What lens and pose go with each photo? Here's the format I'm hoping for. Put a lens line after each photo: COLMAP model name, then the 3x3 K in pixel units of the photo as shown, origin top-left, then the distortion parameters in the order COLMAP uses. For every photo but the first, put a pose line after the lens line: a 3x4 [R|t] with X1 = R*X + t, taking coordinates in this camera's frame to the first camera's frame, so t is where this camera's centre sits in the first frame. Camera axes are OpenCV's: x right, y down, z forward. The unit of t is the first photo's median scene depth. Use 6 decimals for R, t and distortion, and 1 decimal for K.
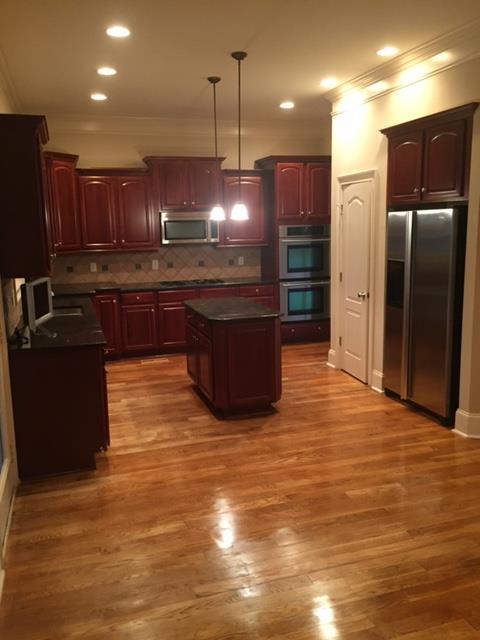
lens RADIAL K [[552.1, 0, 241.0], [0, 552.1, 318.5], [0, 0, 1]] dist [0.050029, -0.024497]
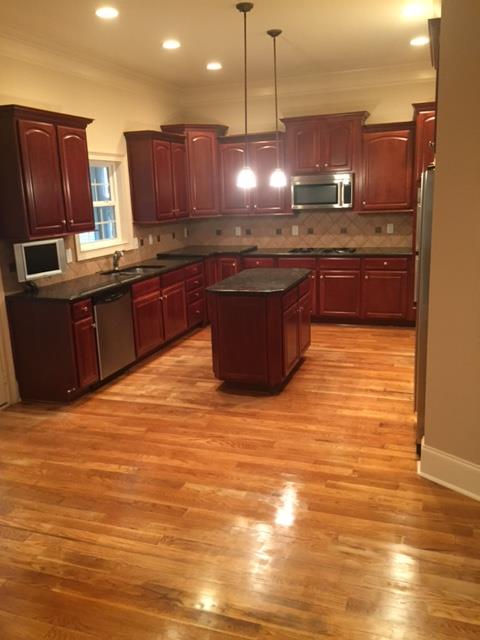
lens RADIAL K [[552.1, 0, 239.7], [0, 552.1, 321.6], [0, 0, 1]] dist [0.050029, -0.024497]
pose [[0.797692, 0.131844, -0.588477, 0.561150], [-0.084494, 0.990618, 0.107407, -0.050864], [0.597117, -0.035955, 0.801348, 0.218073]]
